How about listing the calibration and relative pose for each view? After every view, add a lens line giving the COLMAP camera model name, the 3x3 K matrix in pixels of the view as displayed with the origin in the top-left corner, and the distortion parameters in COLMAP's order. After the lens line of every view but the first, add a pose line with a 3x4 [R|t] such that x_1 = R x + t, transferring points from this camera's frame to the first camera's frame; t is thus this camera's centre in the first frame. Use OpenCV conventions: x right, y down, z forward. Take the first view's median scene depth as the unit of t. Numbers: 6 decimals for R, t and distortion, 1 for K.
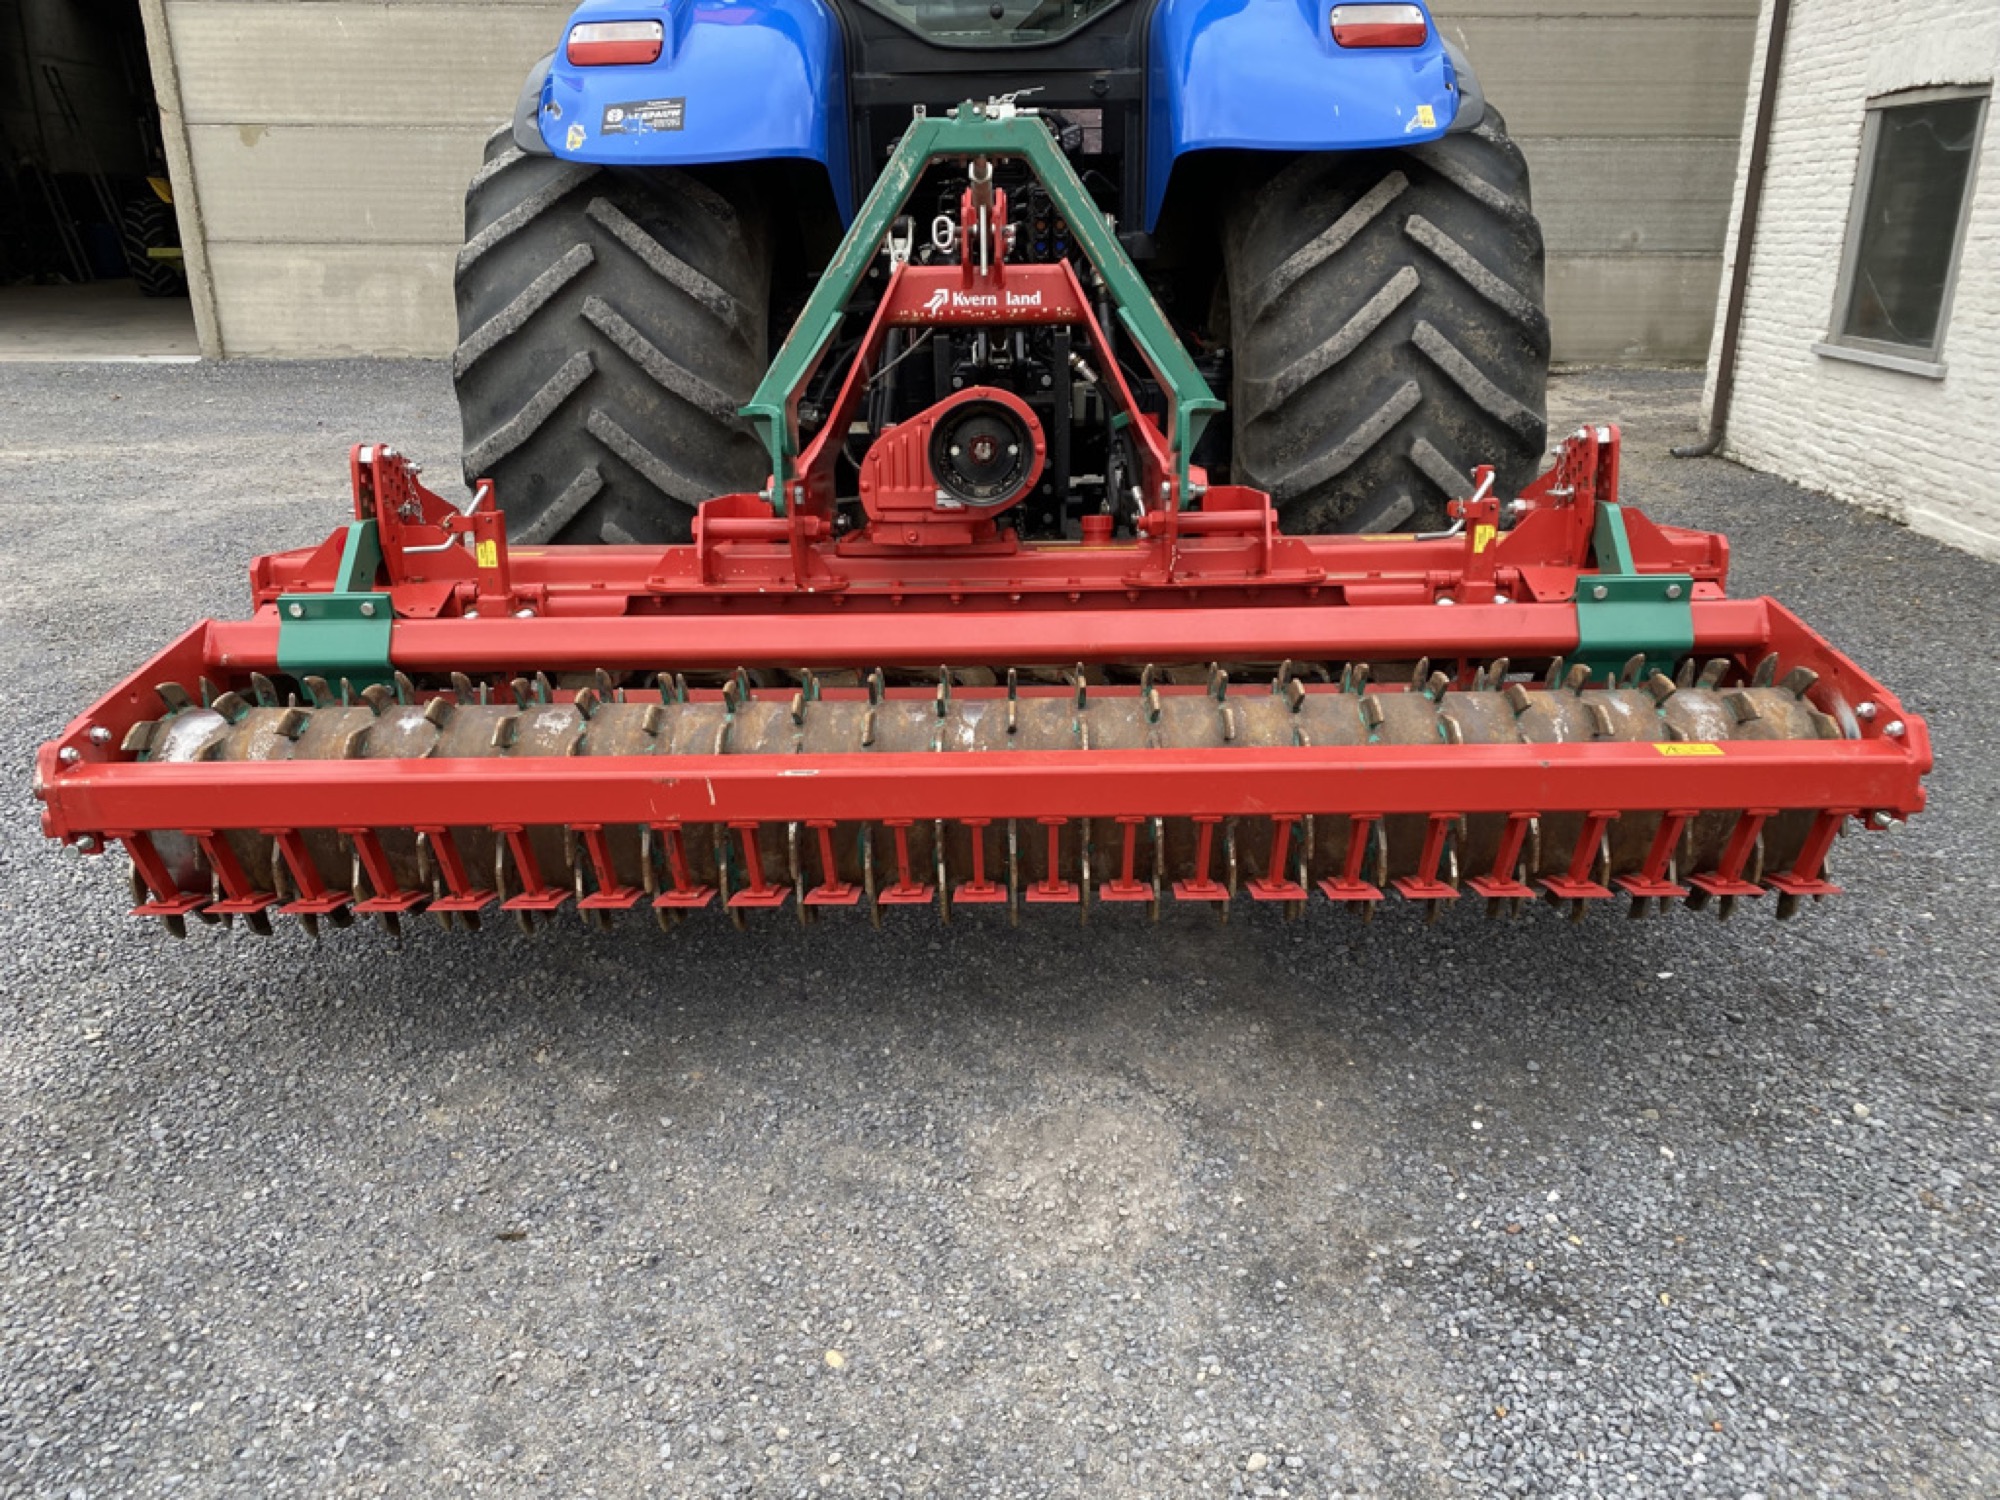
lens RADIAL K [[1527.8, 0, 1000.0], [0, 1527.8, 750.0], [0, 0, 1]] dist [0.032392, -0.028077]
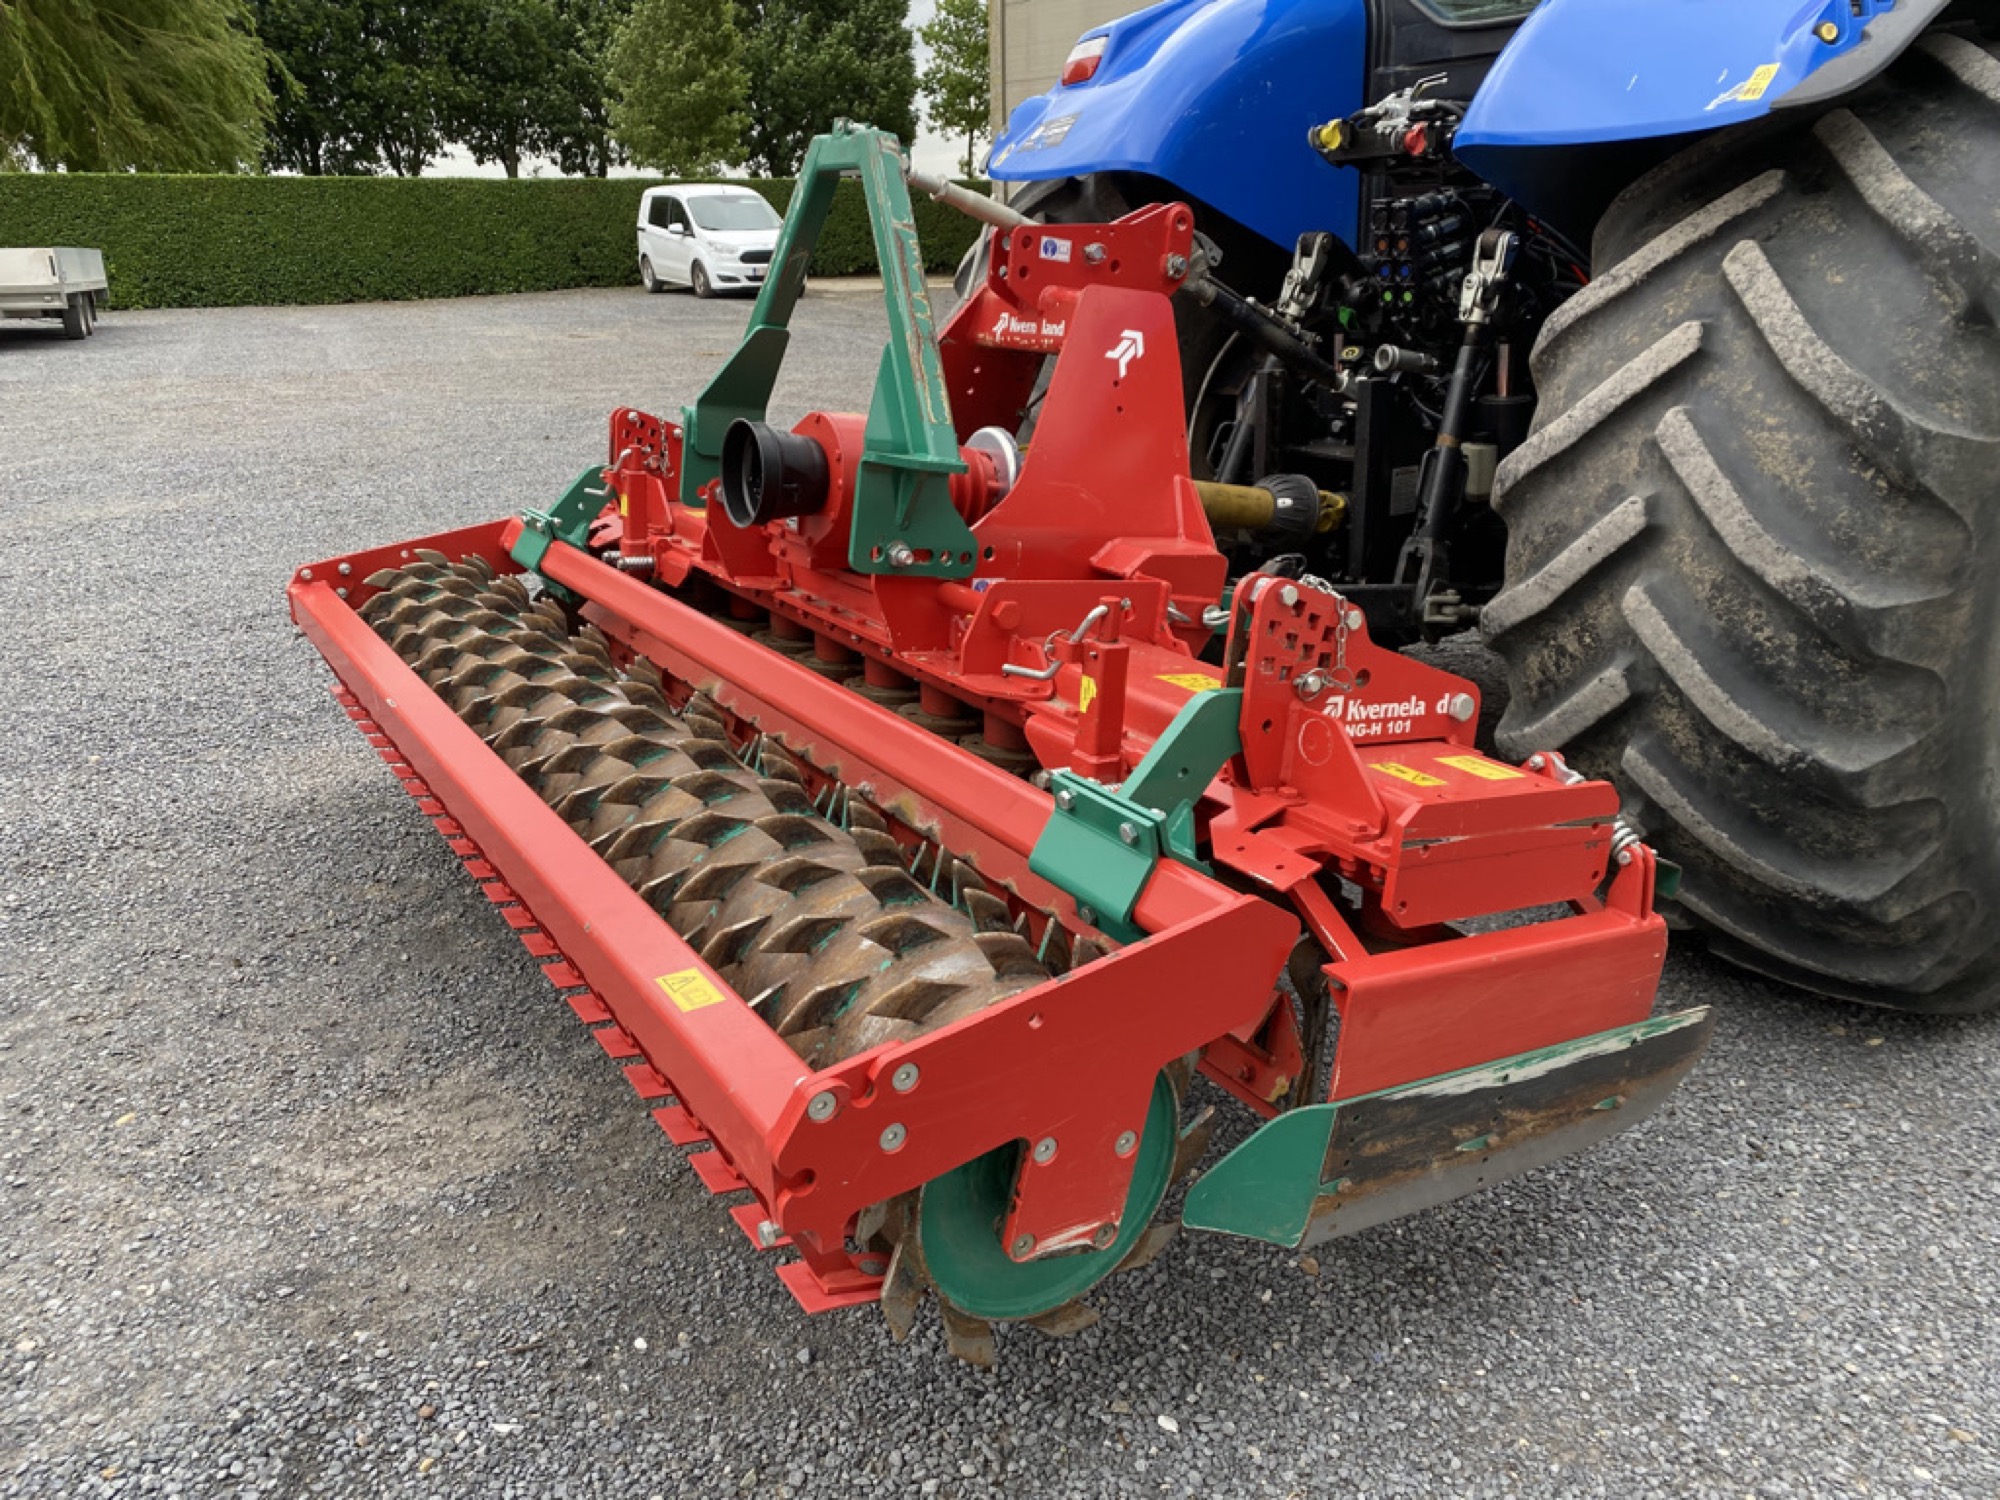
lens RADIAL K [[1527.8, 0, 1000.0], [0, 1527.8, 750.0], [0, 0, 1]] dist [0.032392, -0.028077]
pose [[0.537990, 0.281766, -0.794465, 0.667536], [-0.278385, 0.948990, 0.148055, -0.160361], [0.795656, 0.141516, 0.588986, 0.420807]]
